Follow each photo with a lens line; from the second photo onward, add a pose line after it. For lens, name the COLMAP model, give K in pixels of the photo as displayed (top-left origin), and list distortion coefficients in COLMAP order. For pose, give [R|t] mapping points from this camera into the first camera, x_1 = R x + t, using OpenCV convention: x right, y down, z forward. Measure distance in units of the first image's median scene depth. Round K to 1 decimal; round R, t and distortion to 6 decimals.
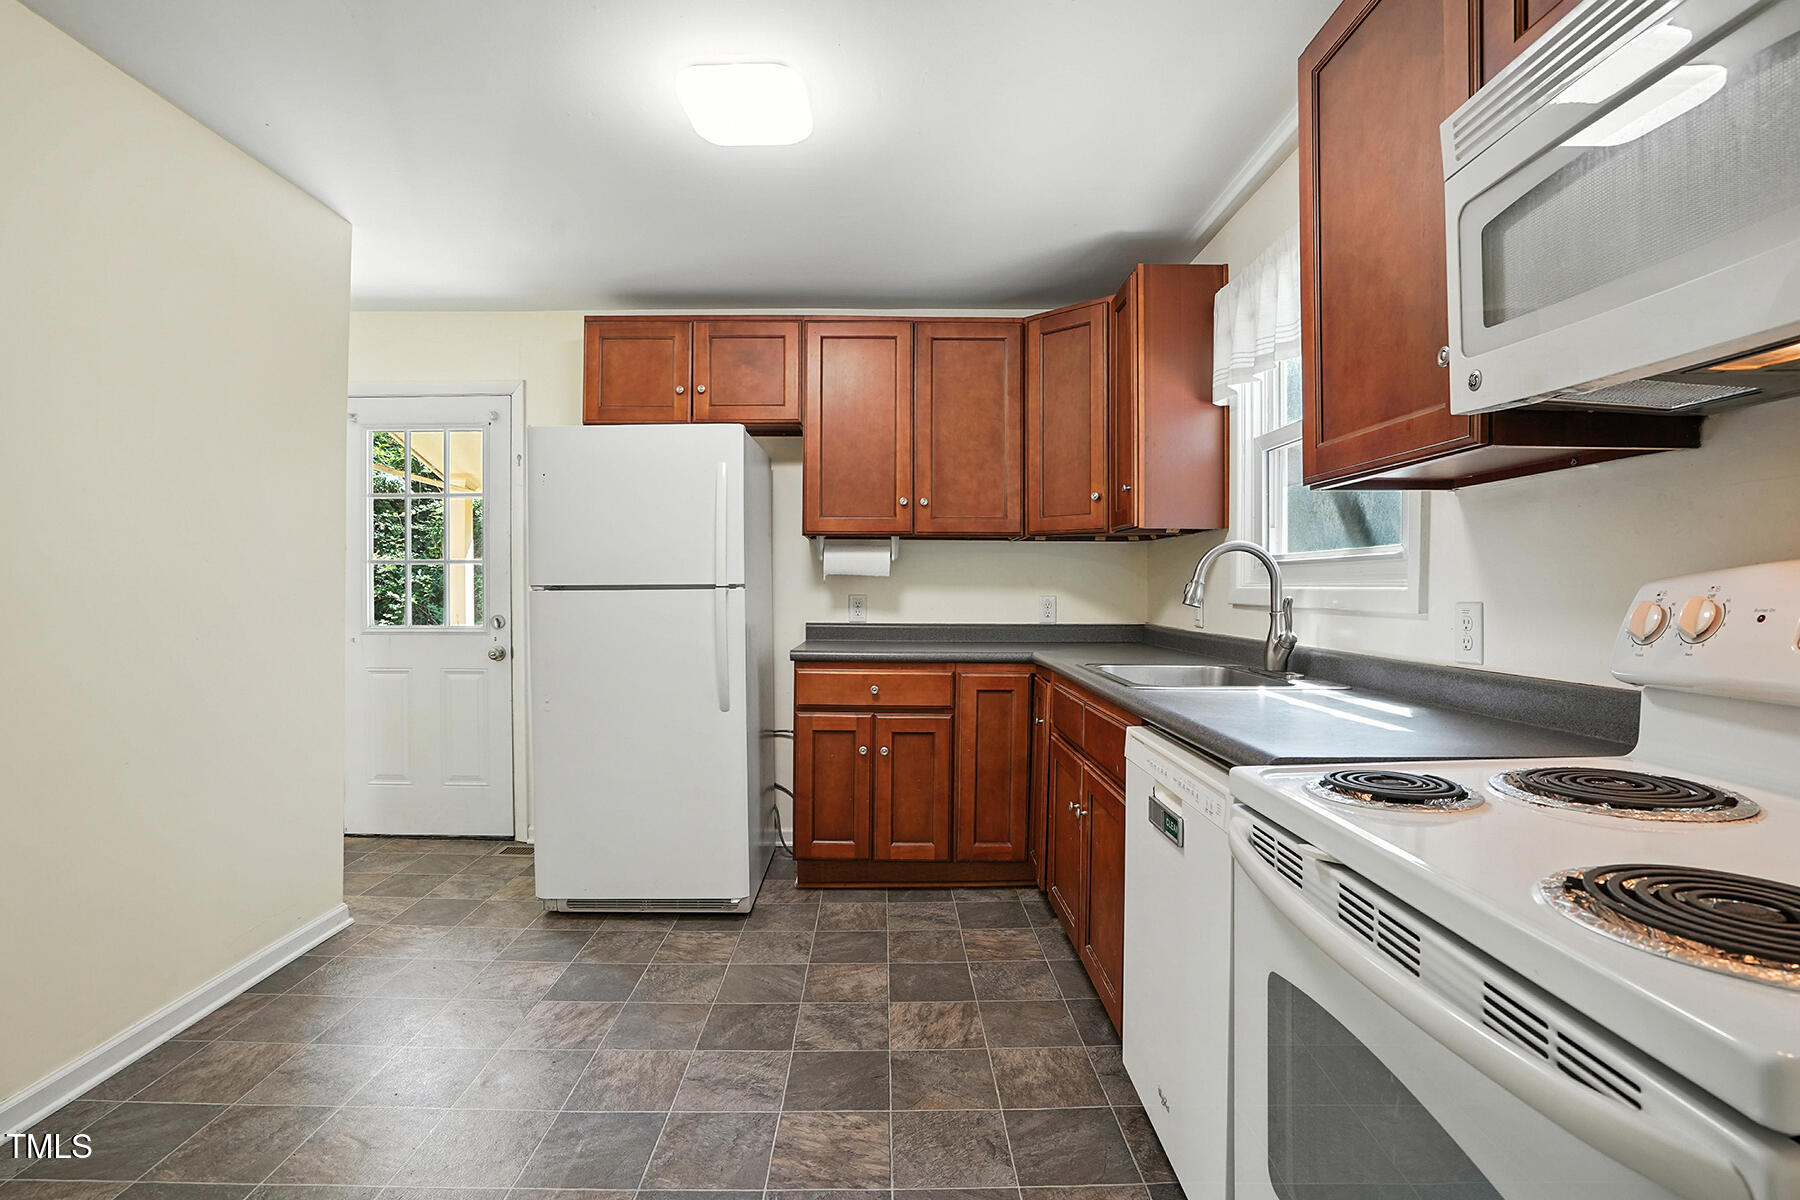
lens RADIAL K [[832.0, 0, 900.0], [0, 832.0, 600.0], [0, 0, 1]] dist [-0.102043, -0.000489]
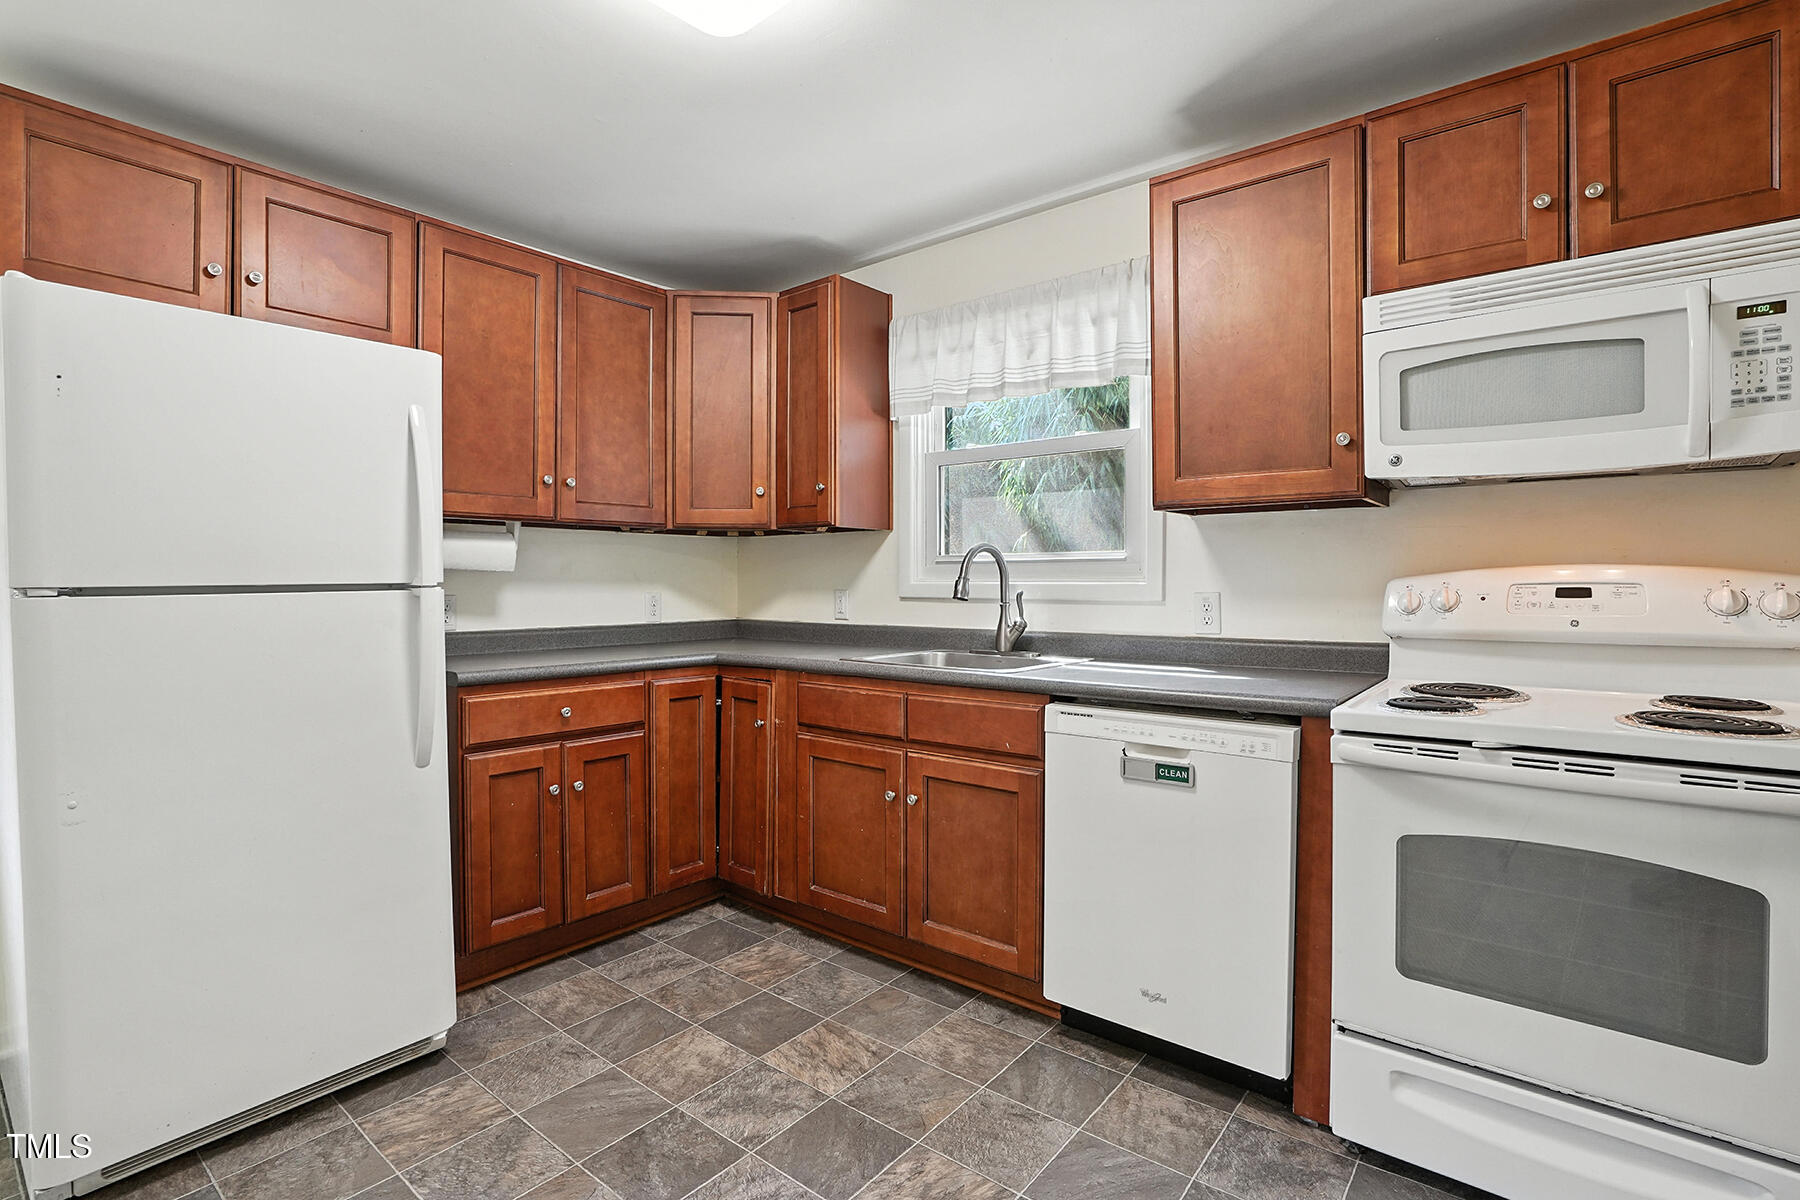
lens RADIAL K [[841.2, 0, 900.0], [0, 841.2, 600.0], [0, 0, 1]] dist [-0.047369, 0.000325]
pose [[0.641188, -0.021993, 0.767068, -0.444112], [0.015837, 0.999756, 0.015427, -0.008785], [-0.767220, 0.002256, 0.641380, 0.229481]]
